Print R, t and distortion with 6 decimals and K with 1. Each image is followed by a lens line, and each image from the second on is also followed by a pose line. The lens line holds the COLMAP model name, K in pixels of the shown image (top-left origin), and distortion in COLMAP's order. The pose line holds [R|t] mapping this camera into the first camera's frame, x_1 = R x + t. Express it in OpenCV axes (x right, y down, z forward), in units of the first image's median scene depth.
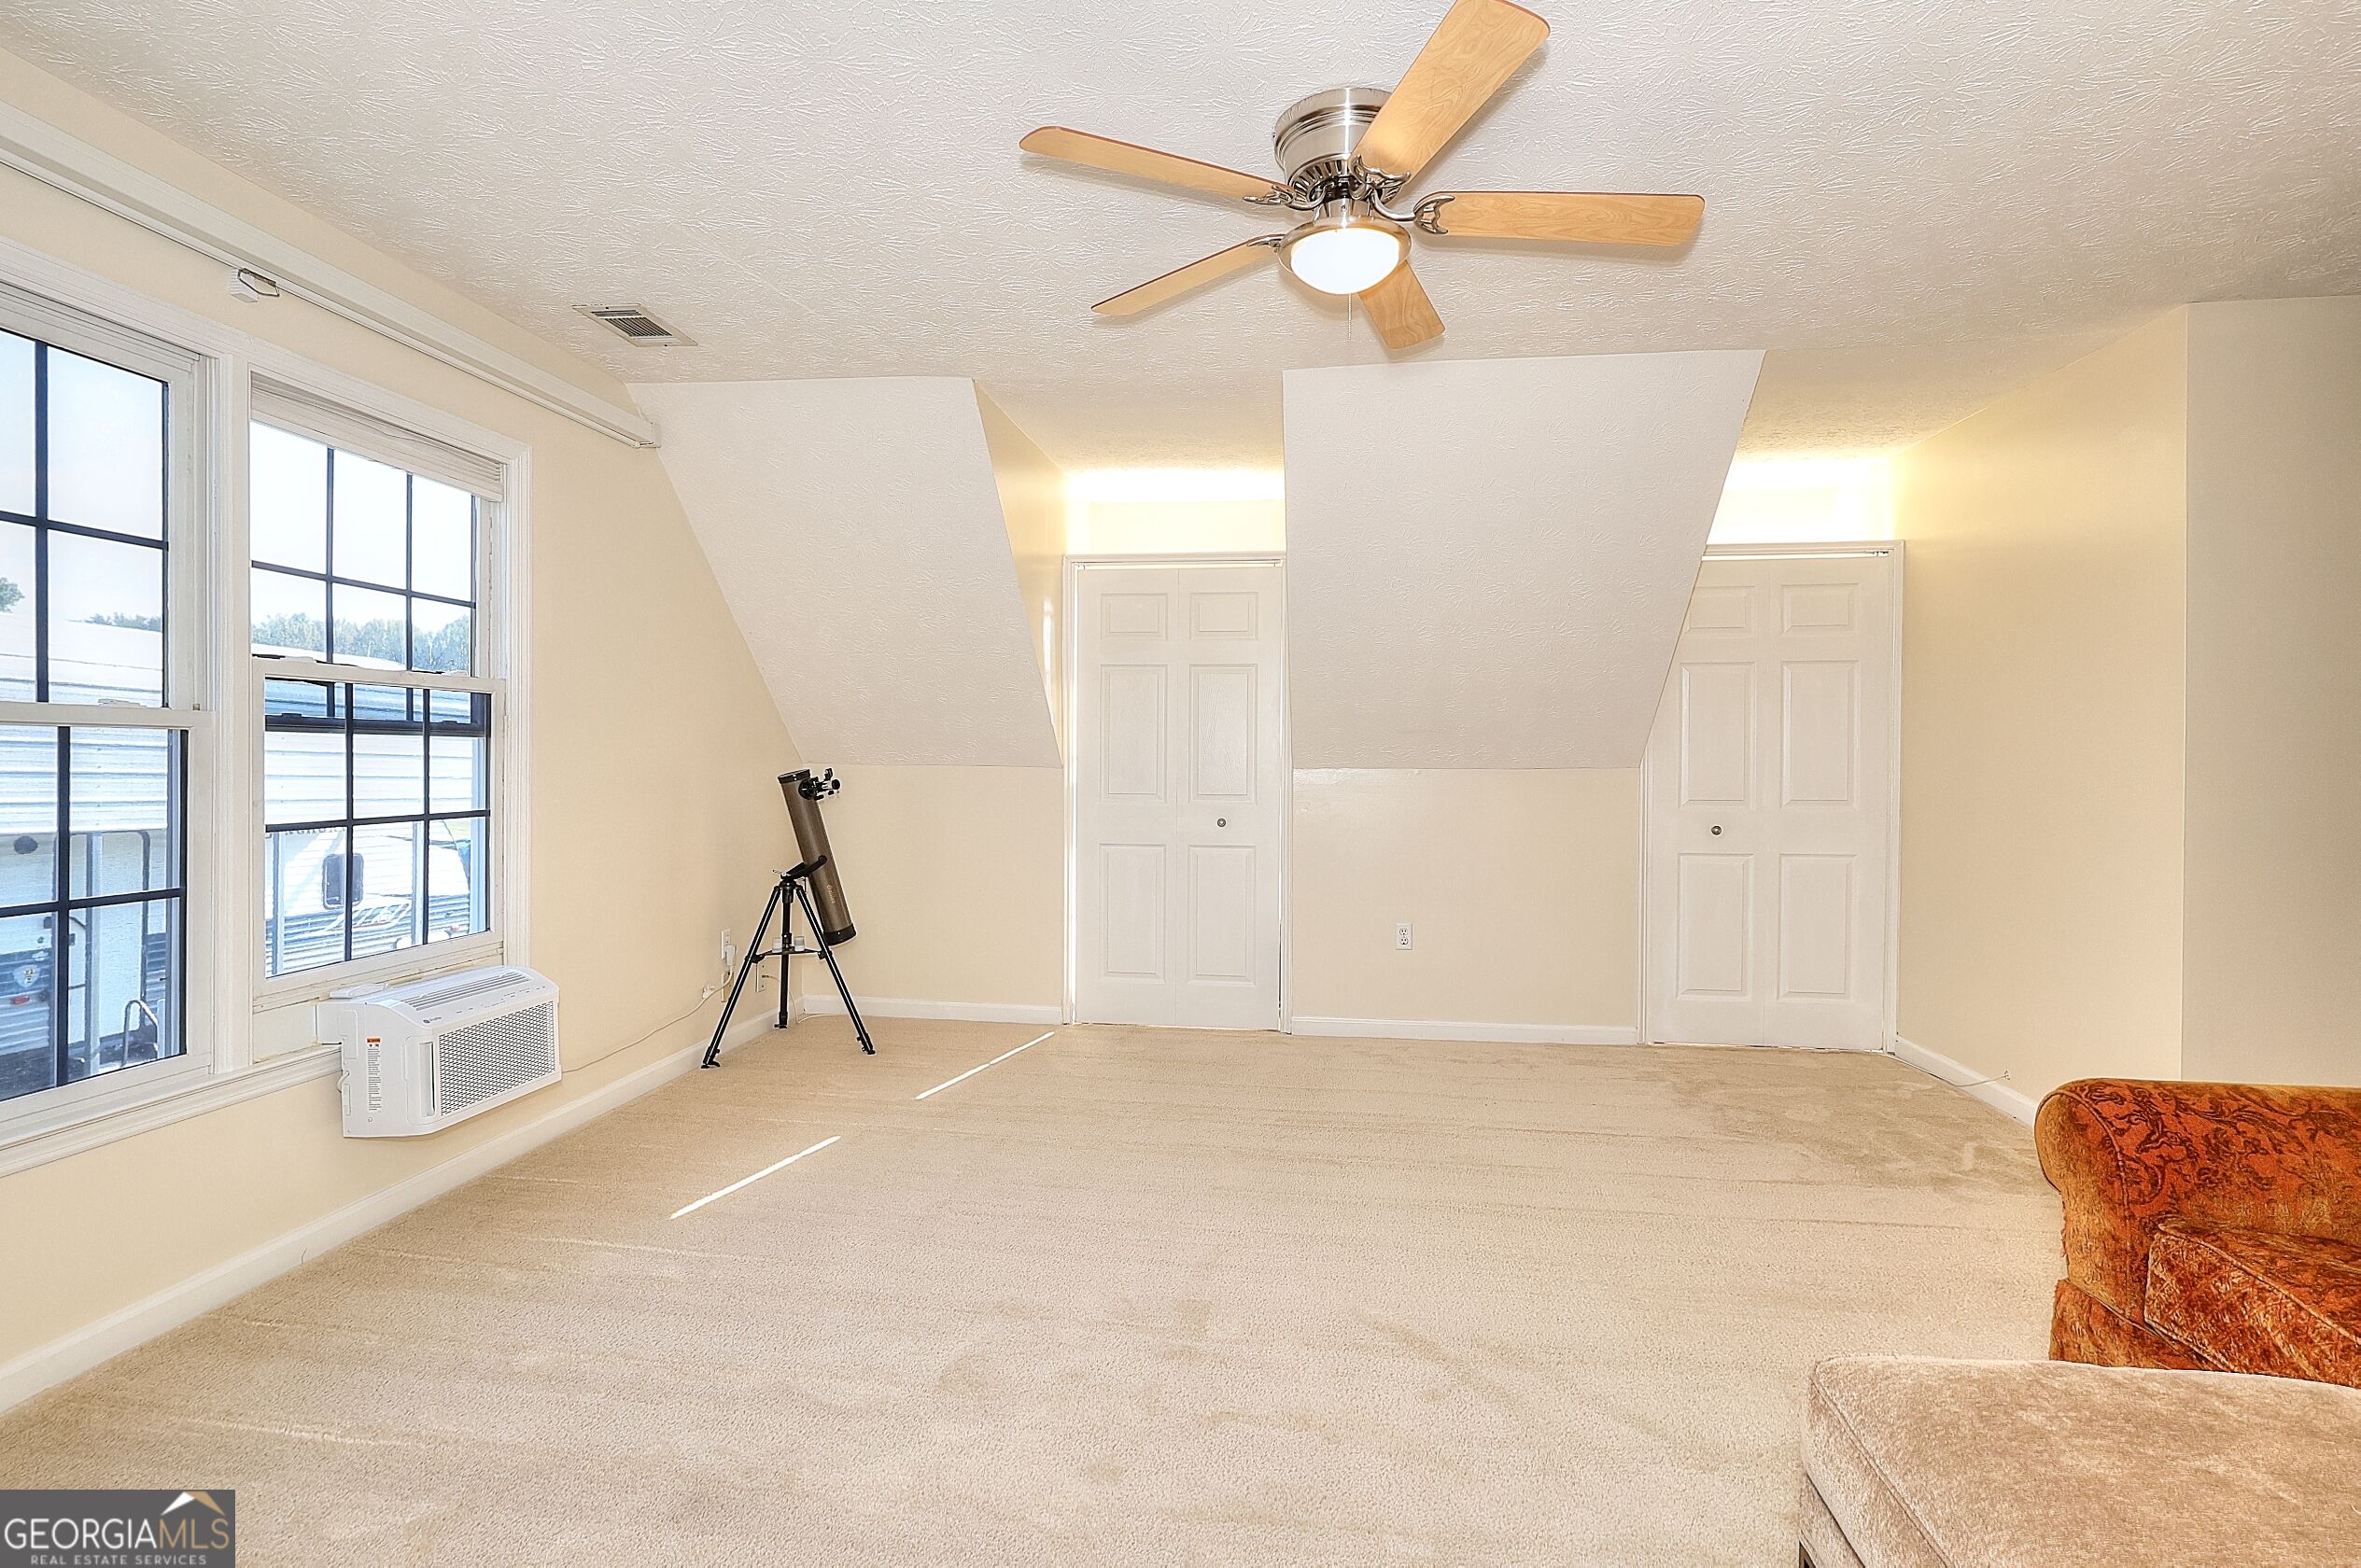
lens RADIAL K [[1090.5, 0, 1176.9], [0, 1090.5, 778.4], [0, 0, 1]] dist [-0.002212, 0.000714]
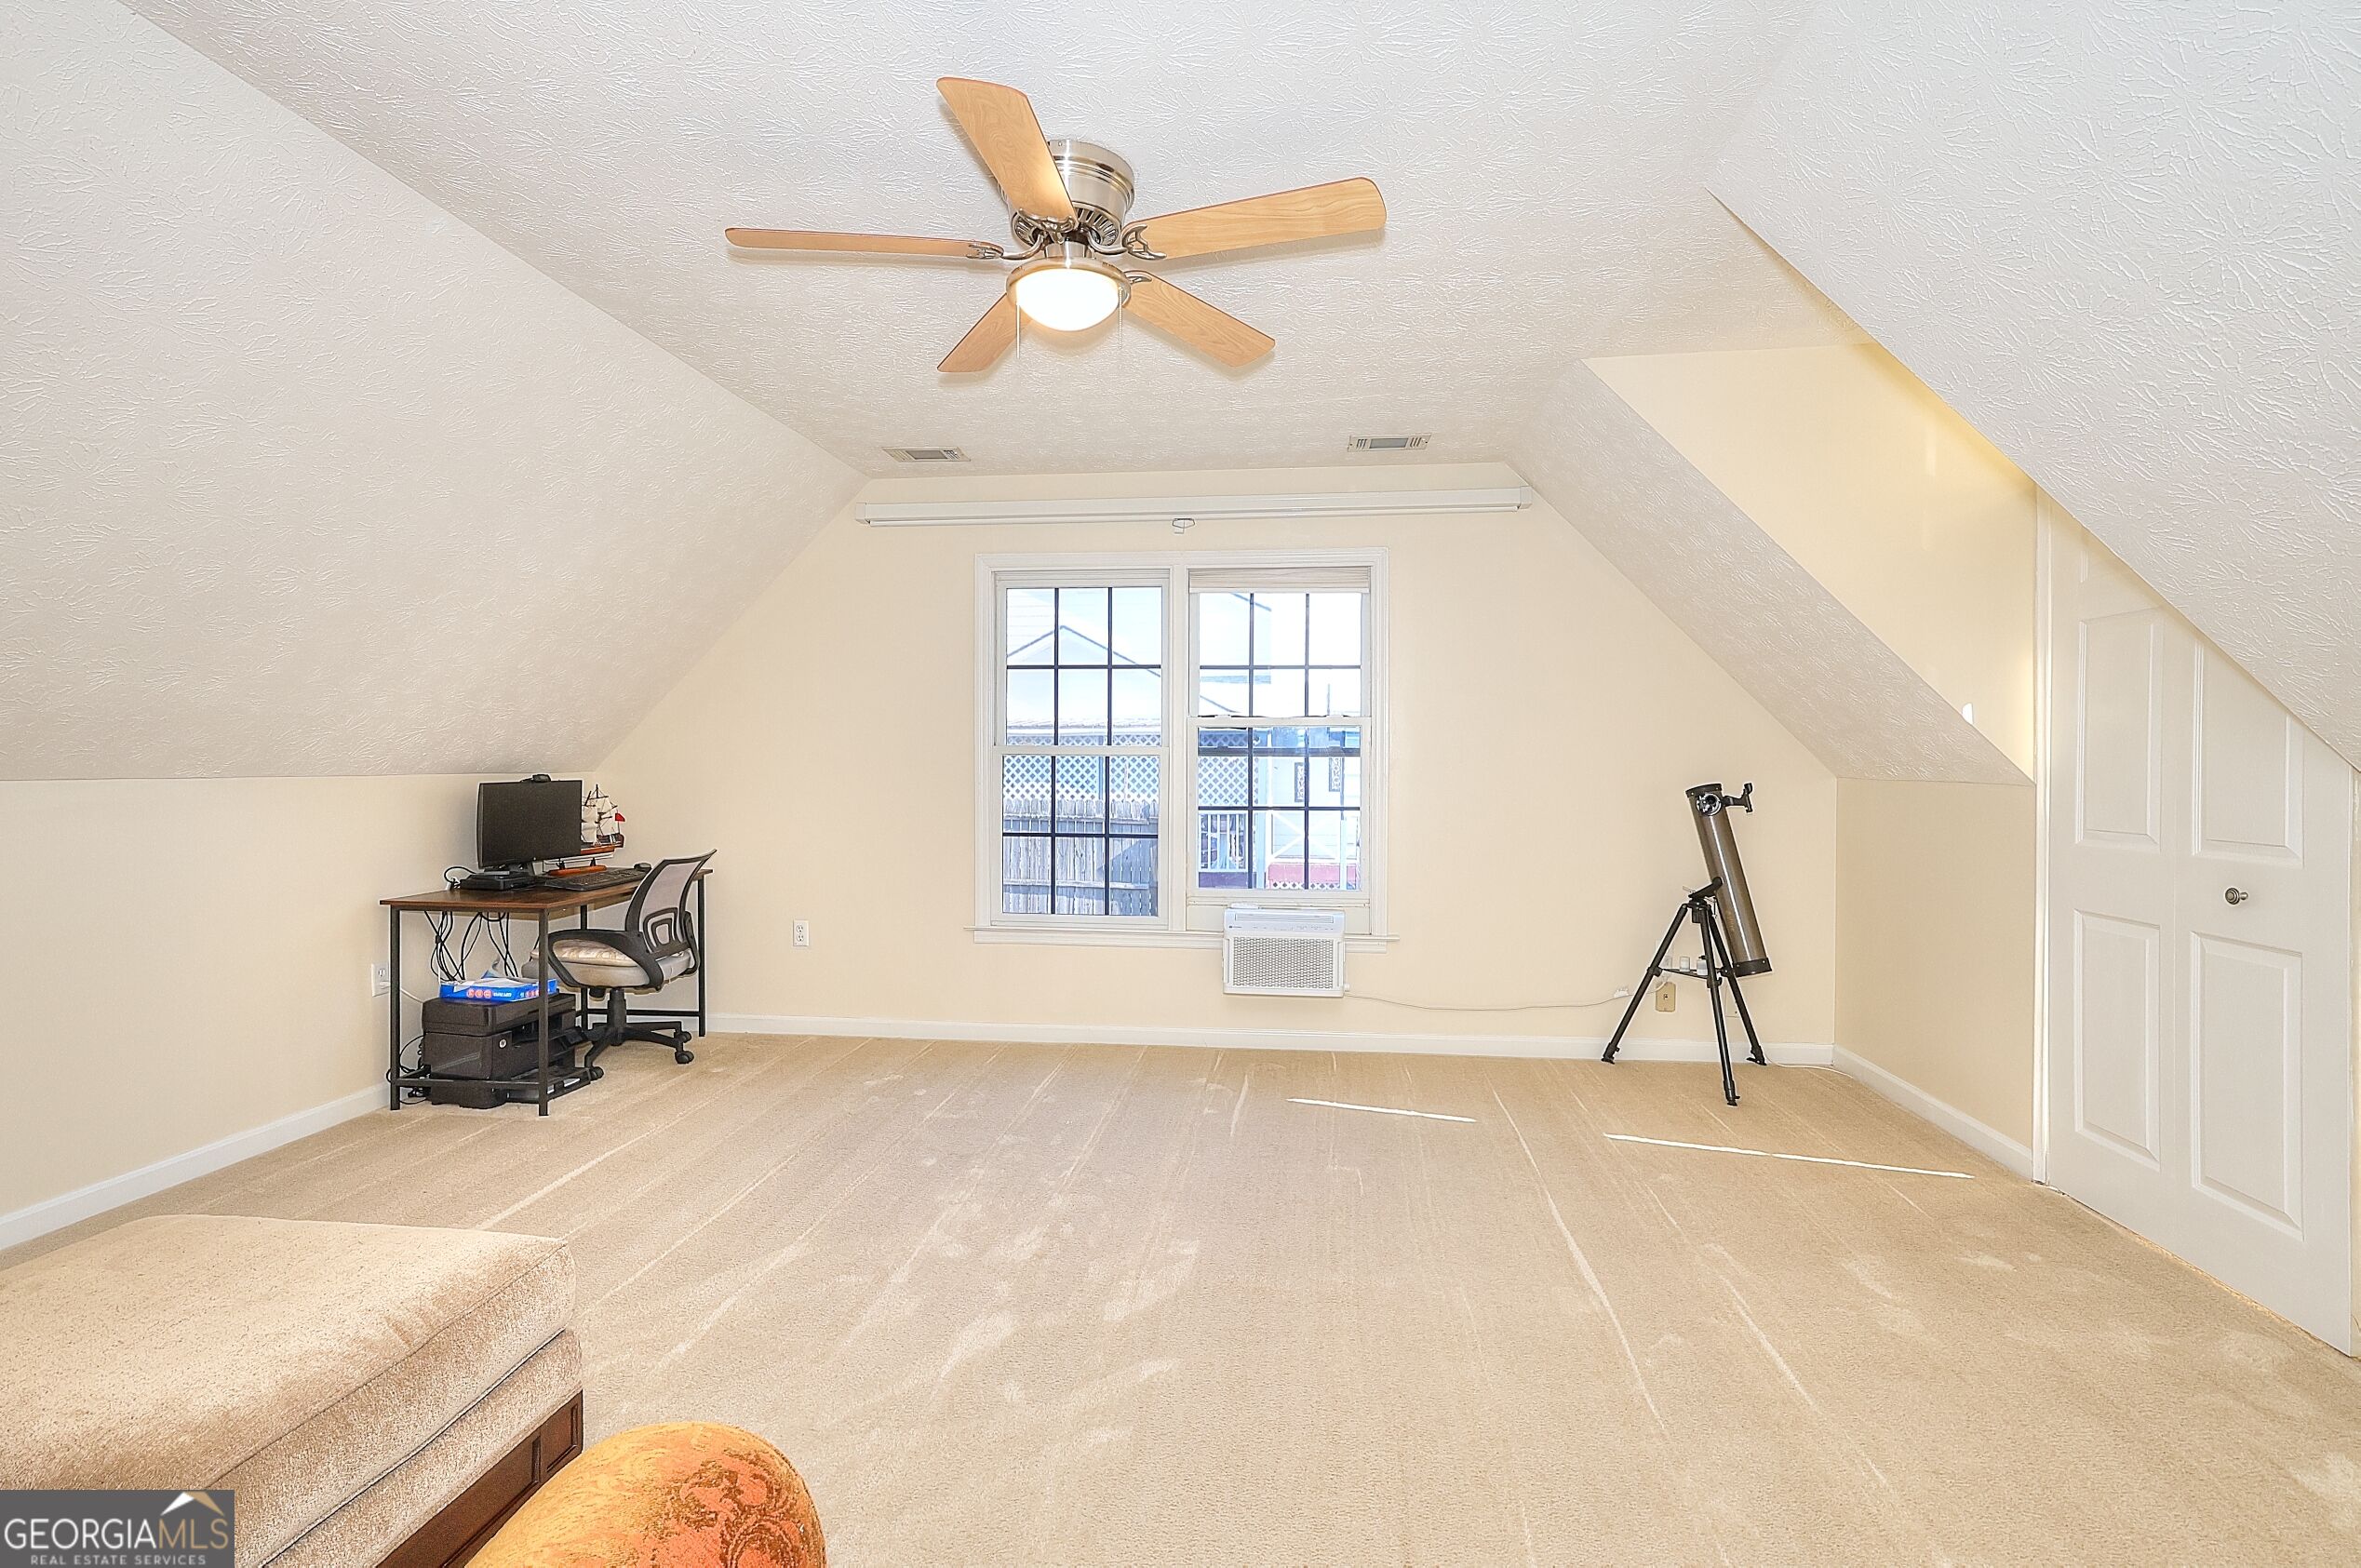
lens RADIAL K [[1090.6, 0, 1169.6], [0, 1090.6, 766.3], [0, 0, 1]] dist [-0.002212, 0.000714]
pose [[0.009251, -0.002475, -0.999954, 0.836394], [-0.018387, 0.999827, -0.002645, -0.015528], [0.999788, 0.018410, 0.009204, 0.738570]]
